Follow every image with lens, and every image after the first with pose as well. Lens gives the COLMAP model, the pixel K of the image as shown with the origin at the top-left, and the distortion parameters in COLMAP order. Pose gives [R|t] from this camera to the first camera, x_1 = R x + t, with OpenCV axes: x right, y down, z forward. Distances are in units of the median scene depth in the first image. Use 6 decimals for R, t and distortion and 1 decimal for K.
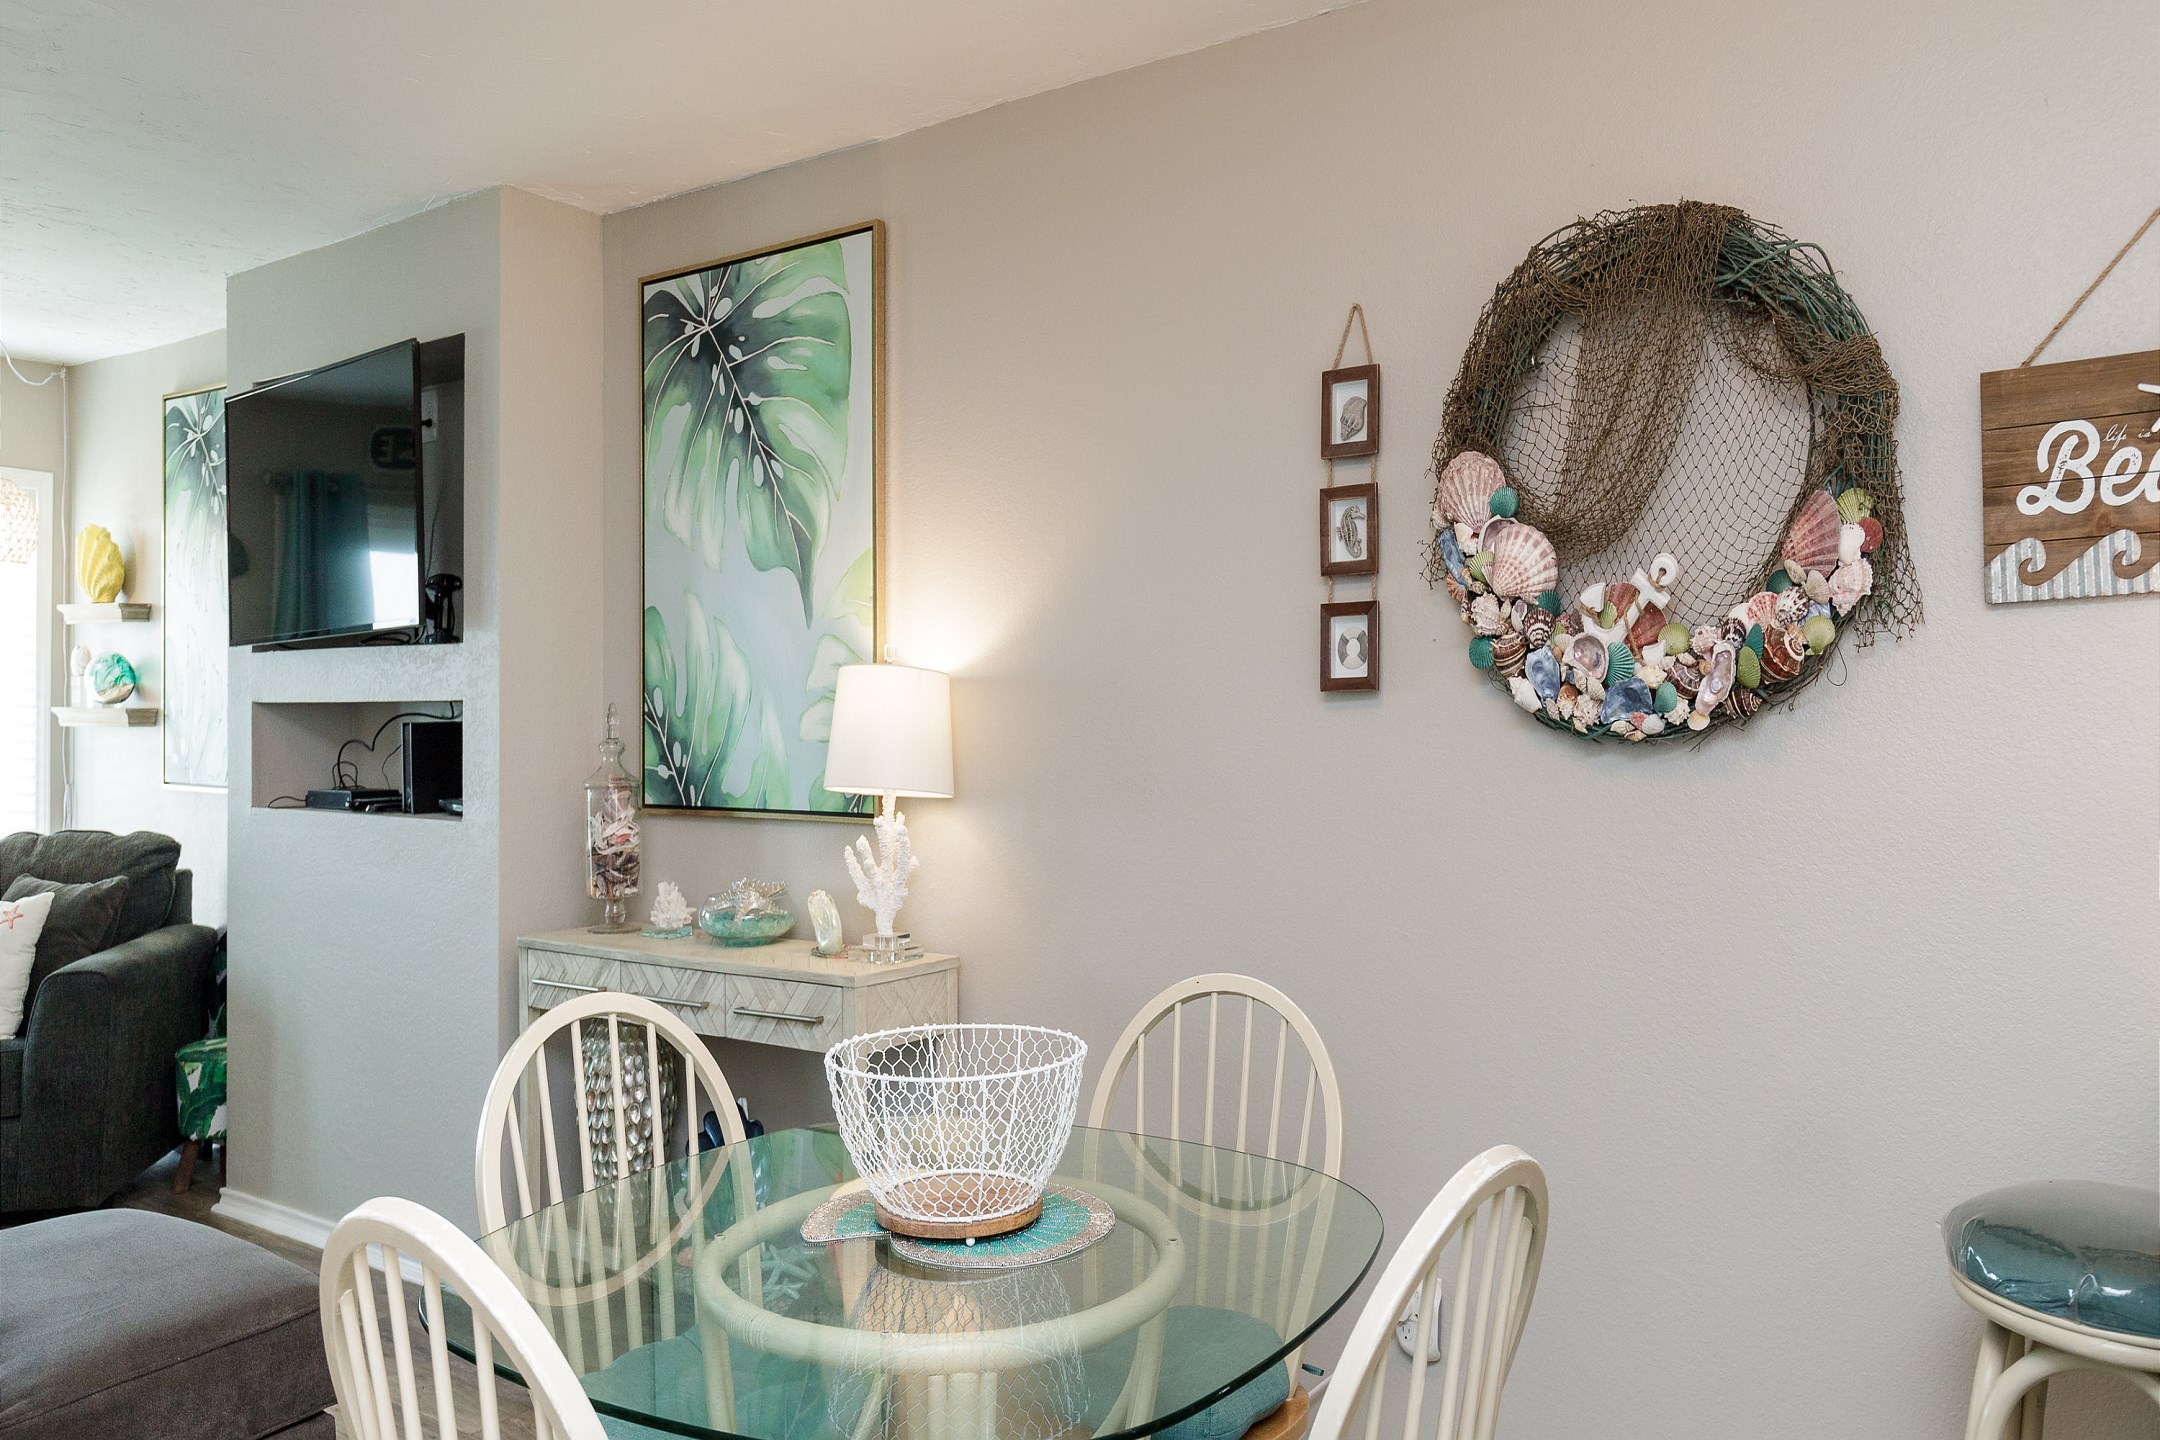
lens RADIAL K [[1579.6, 0, 1034.7], [0, 1579.6, 694.8], [0, 0, 1]] dist [-0.003516, -0.001606]
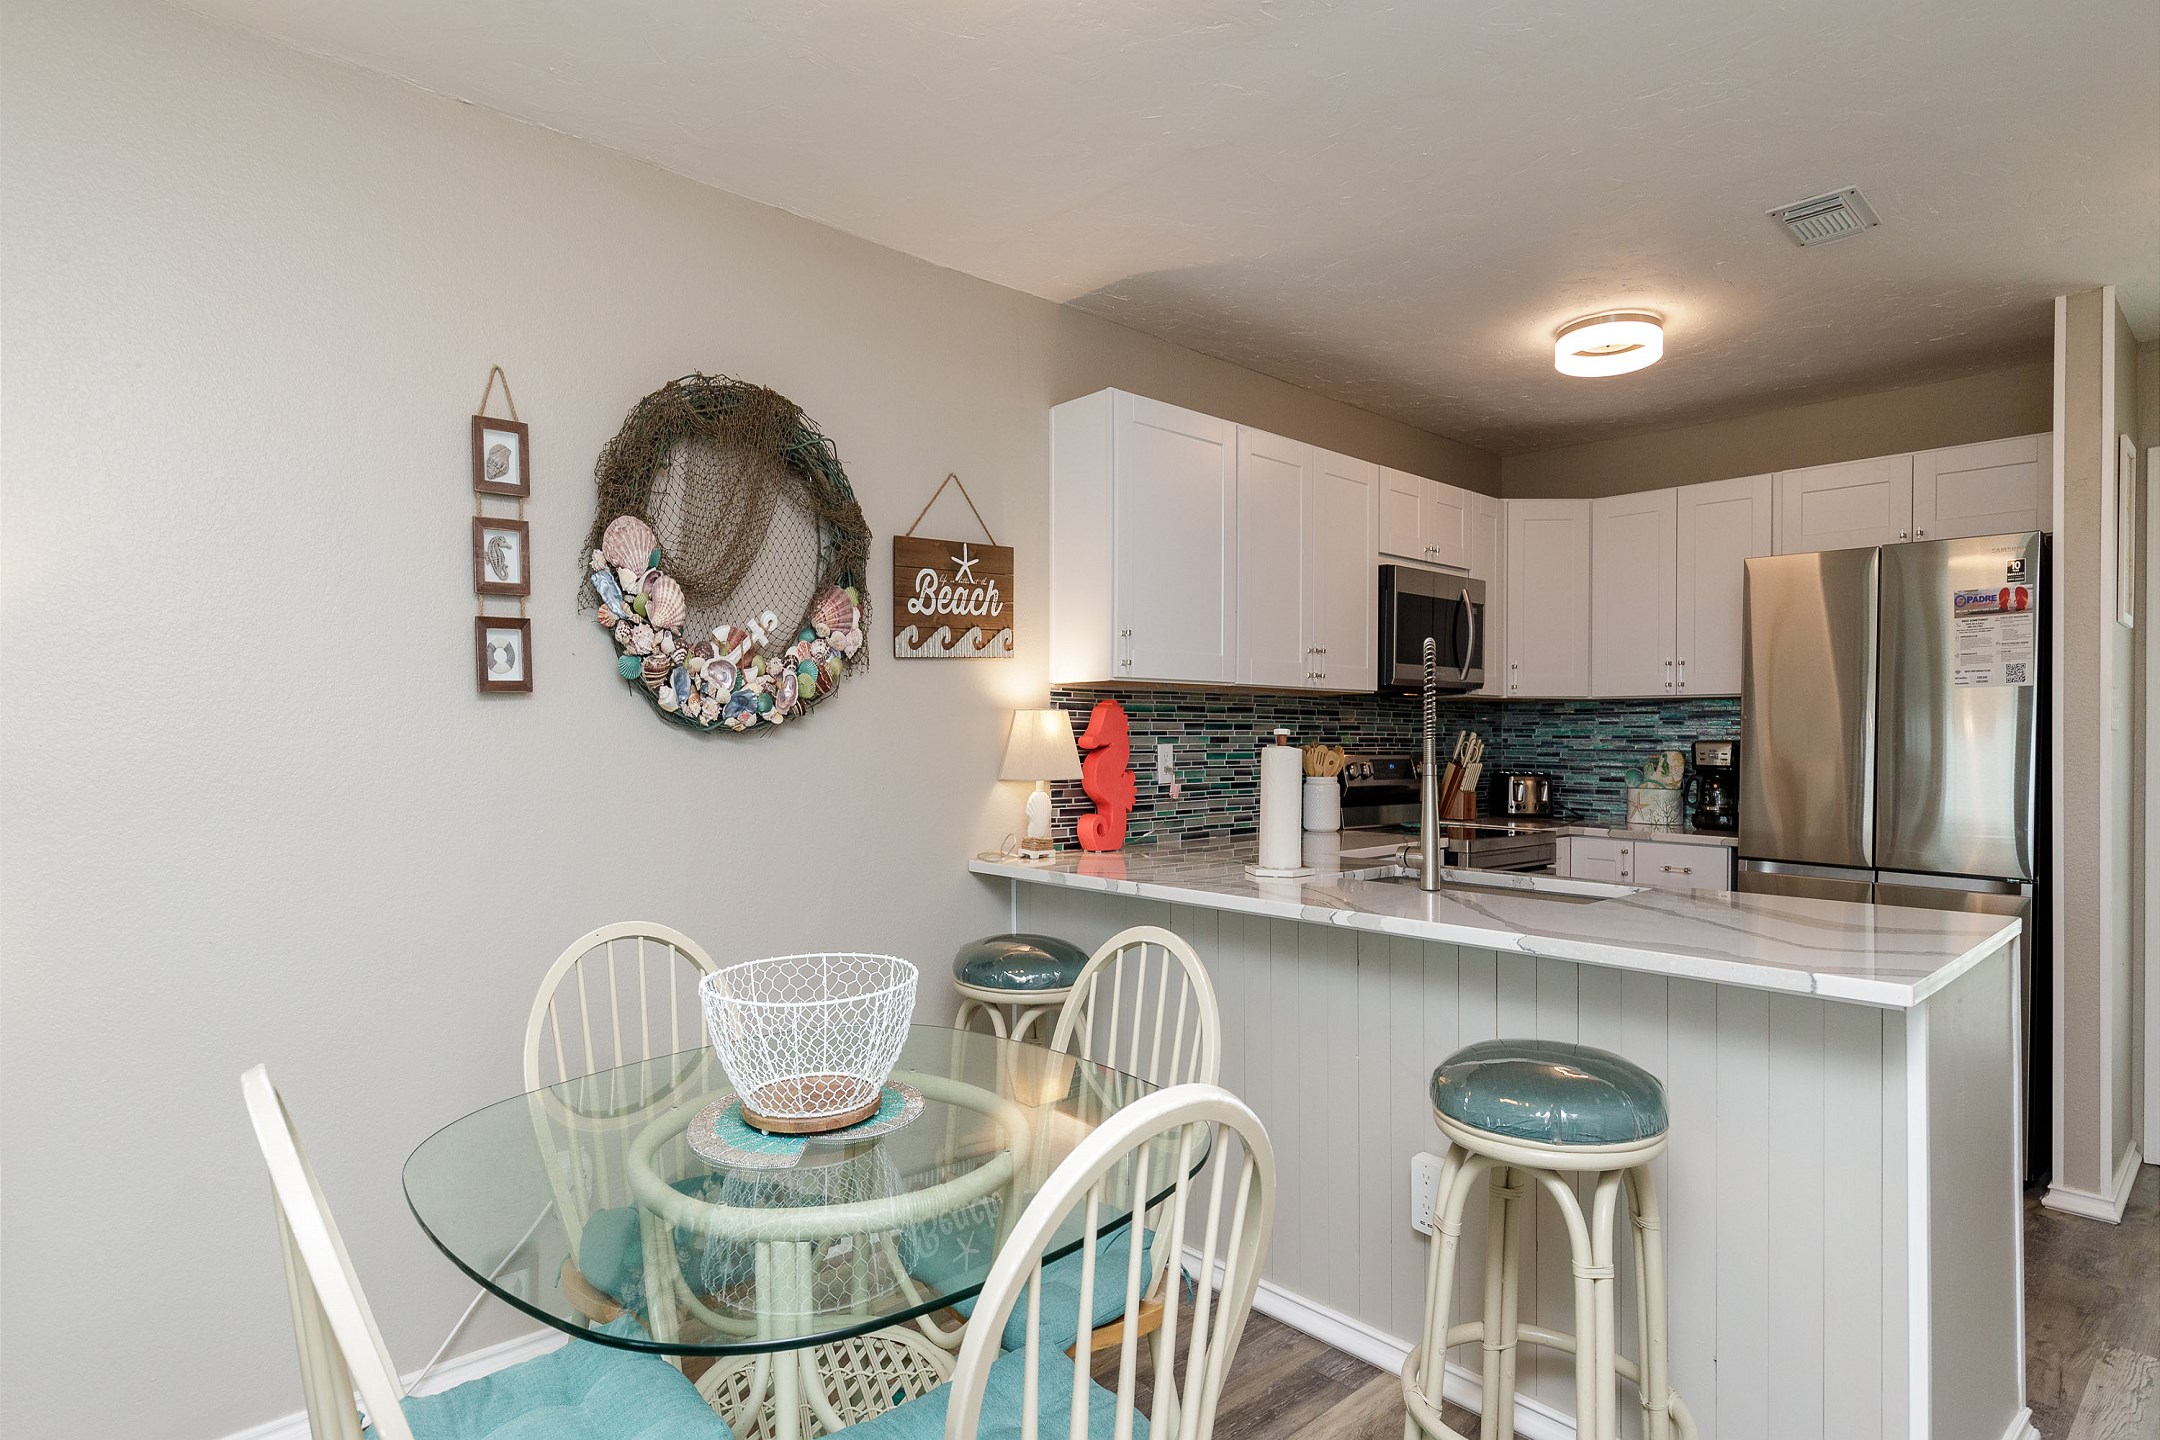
lens RADIAL K [[1097.0, 0, 1099.6], [0, 1097.0, 740.7], [0, 0, 1]] dist [-0.002249, -0.000068]
pose [[0.204742, -0.007889, 0.978784, -0.422764], [-0.006735, 0.999932, 0.009468, 0.018967], [-0.978793, -0.008530, 0.204675, 0.320685]]
